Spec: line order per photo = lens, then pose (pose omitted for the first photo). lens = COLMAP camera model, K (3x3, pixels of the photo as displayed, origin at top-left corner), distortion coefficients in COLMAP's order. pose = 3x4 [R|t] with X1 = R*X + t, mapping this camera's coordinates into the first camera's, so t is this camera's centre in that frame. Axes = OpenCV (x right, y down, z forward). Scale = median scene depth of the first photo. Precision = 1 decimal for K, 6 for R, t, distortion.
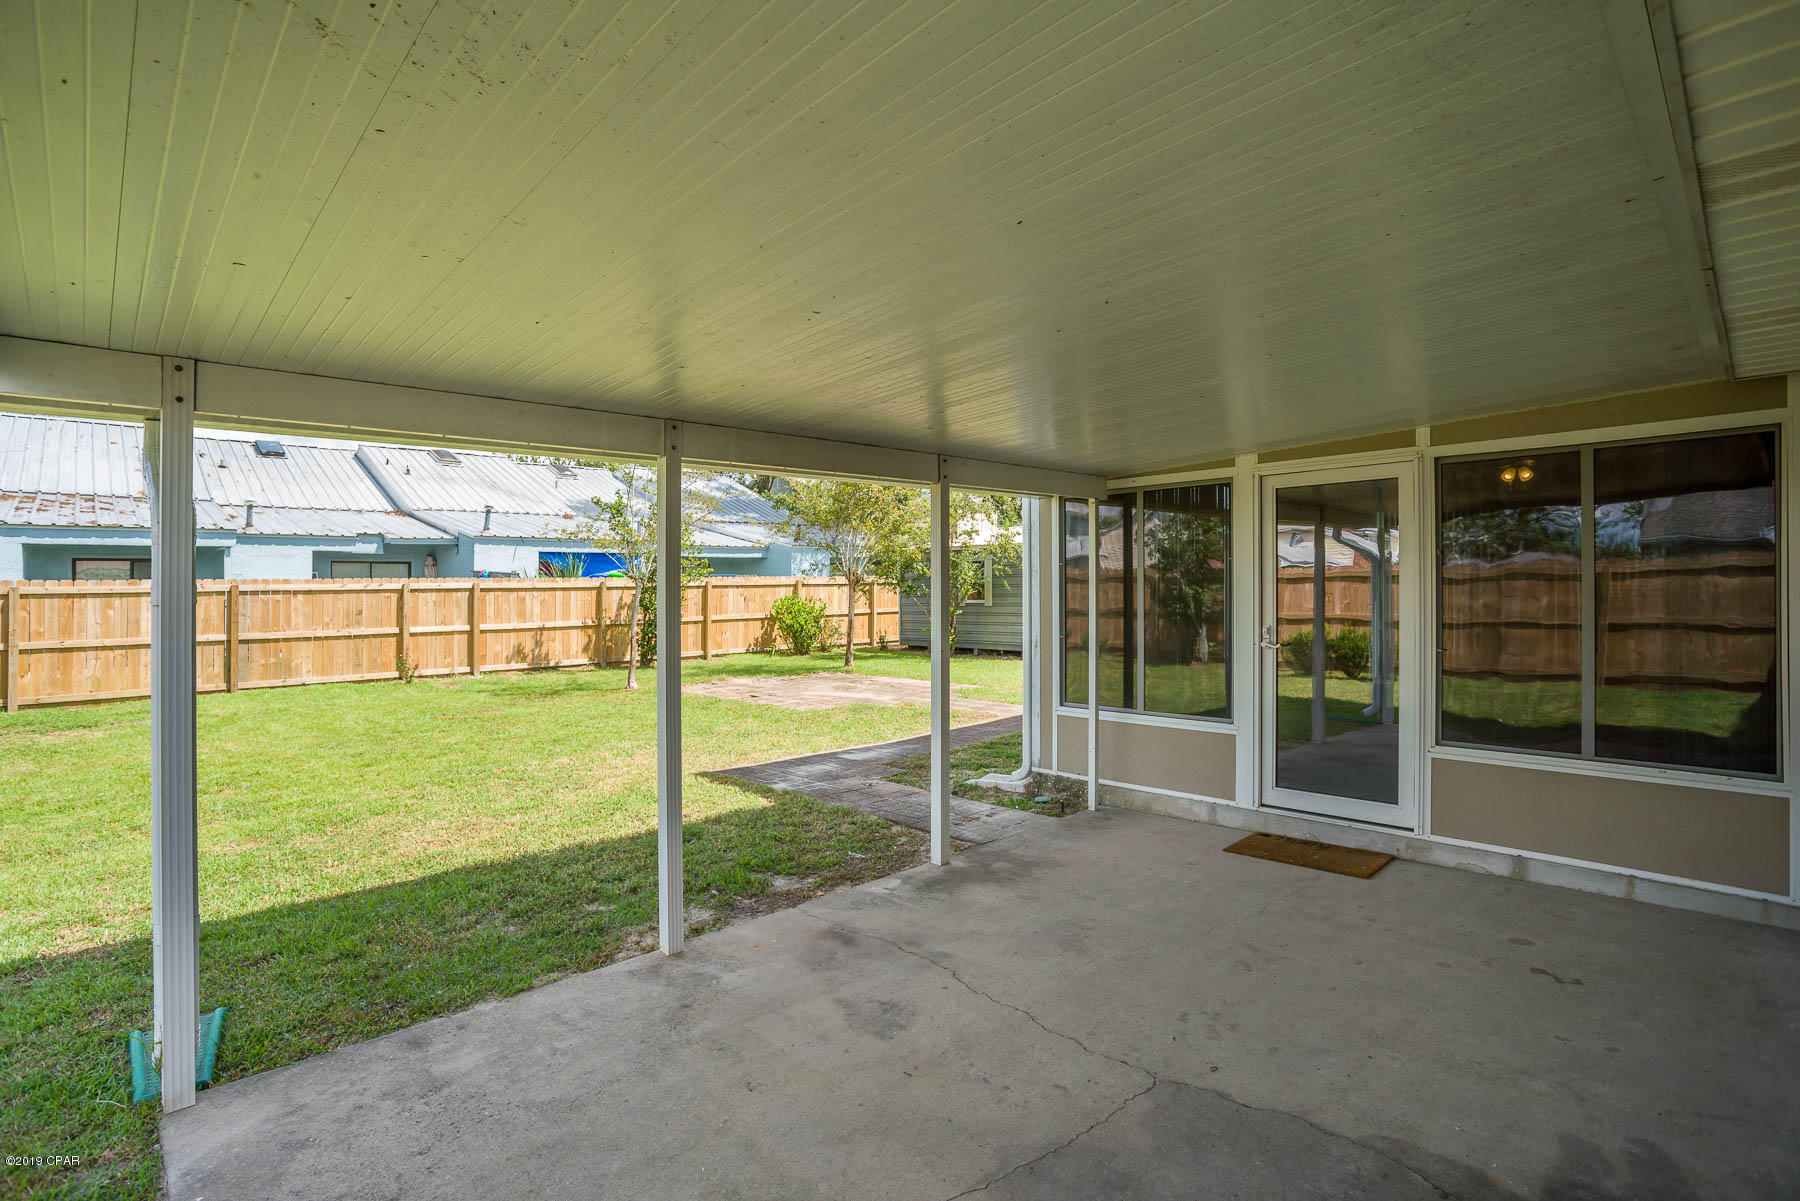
lens RADIAL K [[886.4, 0, 900.0], [0, 886.4, 600.5], [0, 0, 1]] dist [-0.044115, 0.024050]
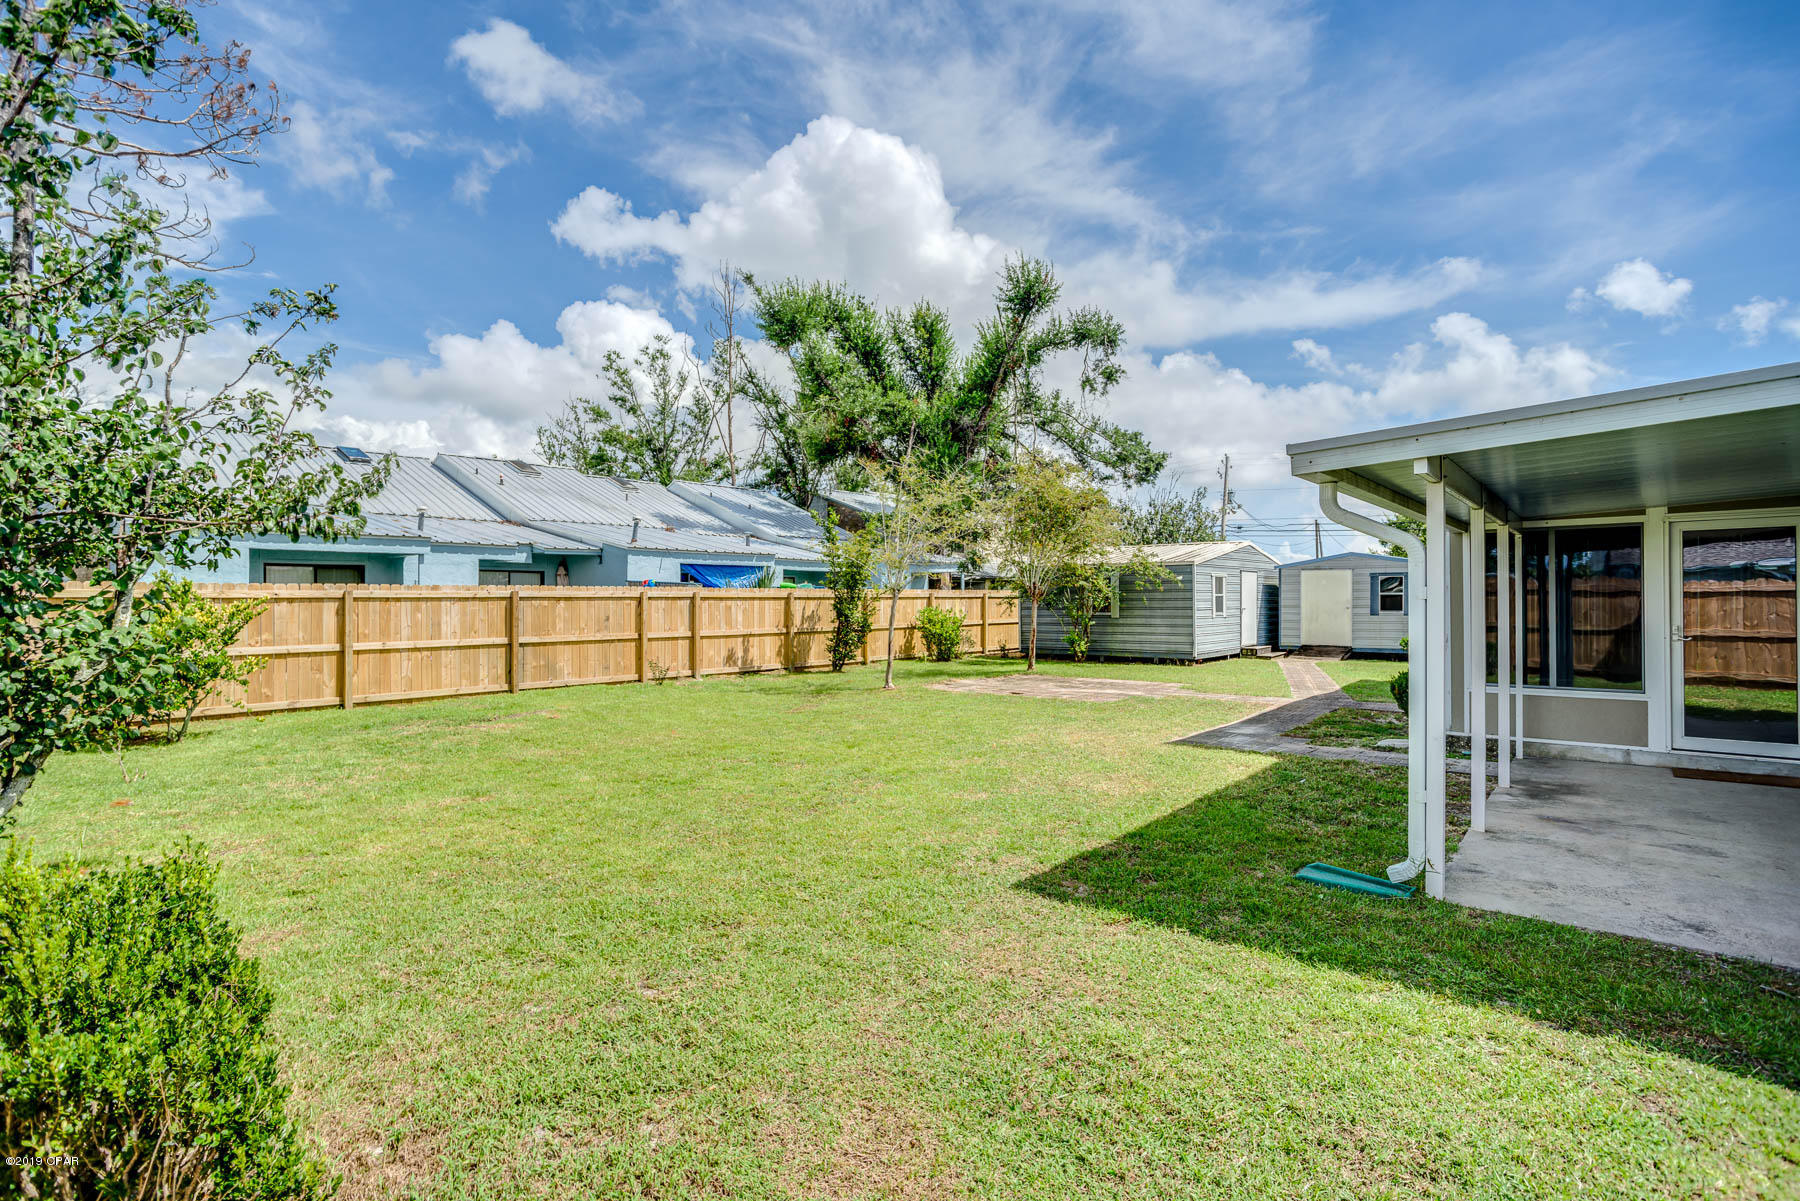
lens RADIAL K [[886.4, 0, 900.0], [0, 886.4, 600.5], [0, 0, 1]] dist [-0.044115, 0.024050]
pose [[0.993044, 0.009427, 0.117365, -0.342566], [-0.007322, 0.999805, -0.018359, 0.008042], [-0.117515, 0.017372, 0.992919, -0.093490]]
